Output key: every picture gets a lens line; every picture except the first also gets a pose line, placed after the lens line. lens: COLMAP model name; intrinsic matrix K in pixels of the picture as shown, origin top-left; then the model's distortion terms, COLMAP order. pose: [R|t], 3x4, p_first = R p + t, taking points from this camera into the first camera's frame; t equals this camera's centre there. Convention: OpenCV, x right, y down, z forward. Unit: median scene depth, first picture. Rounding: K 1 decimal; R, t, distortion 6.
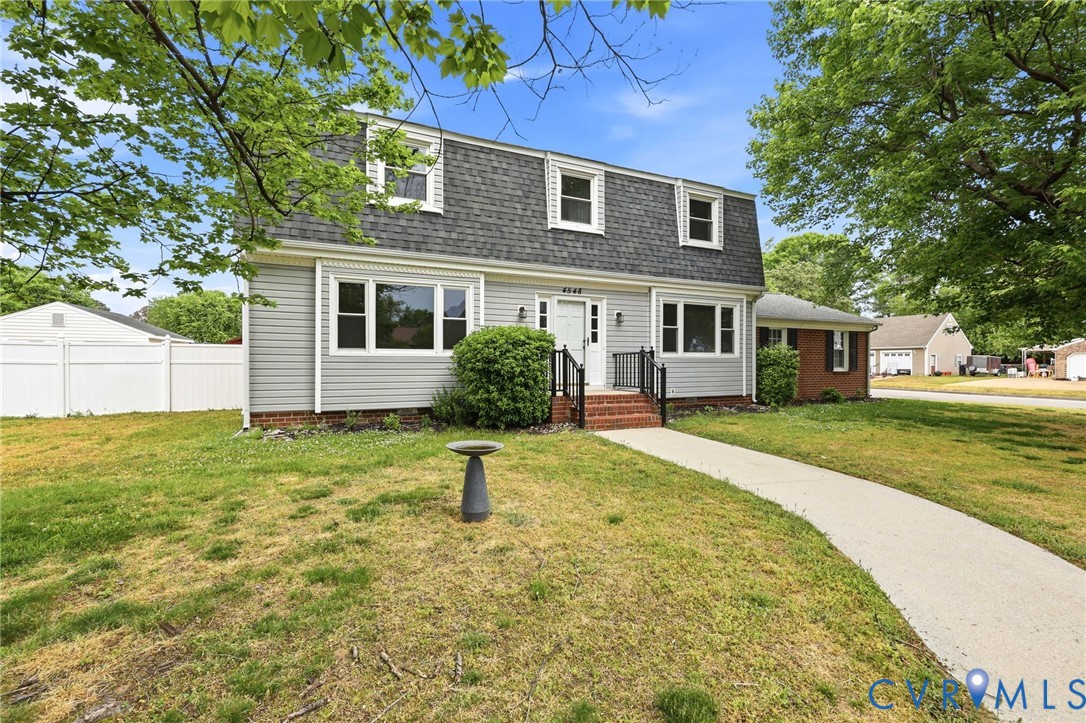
lens RADIAL K [[437.6, 0, 538.0], [0, 437.6, 360.3], [0, 0, 1]] dist [0.003375, 0.000041]
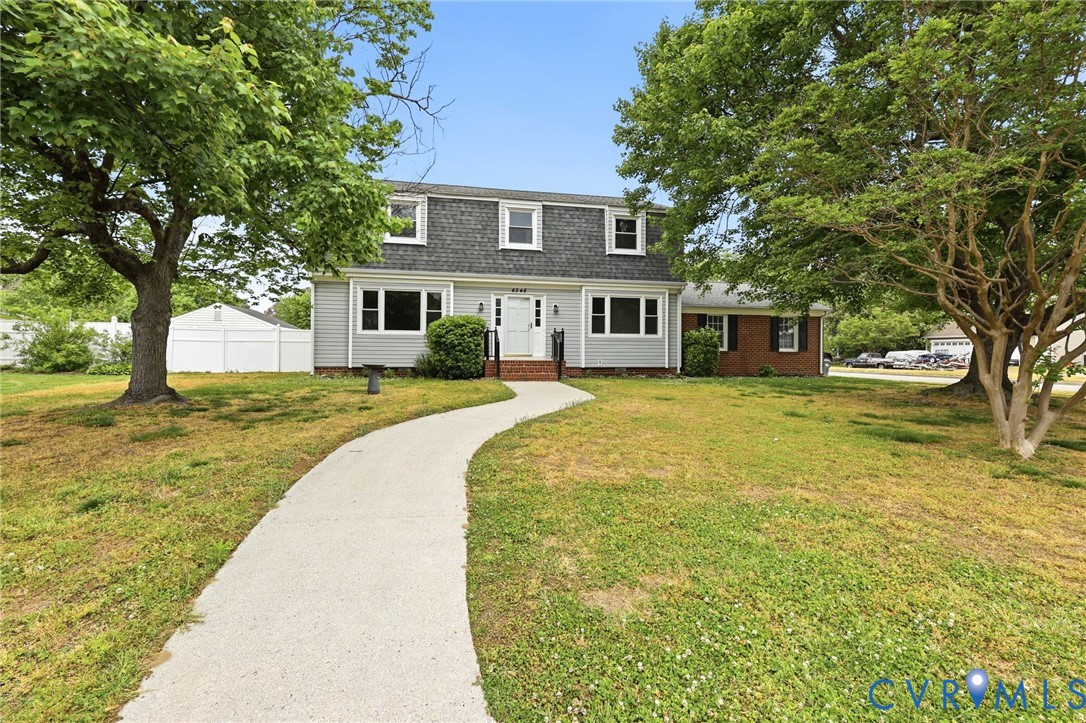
lens RADIAL K [[461.6, 0, 542.4], [0, 461.6, 347.5], [0, 0, 1]] dist [0.000342, -0.000012]
pose [[0.978551, 0.001169, -0.206002, 0.474251], [-0.003618, 0.999927, -0.011510, 0.046746], [0.205974, 0.012009, 0.978484, -0.477974]]
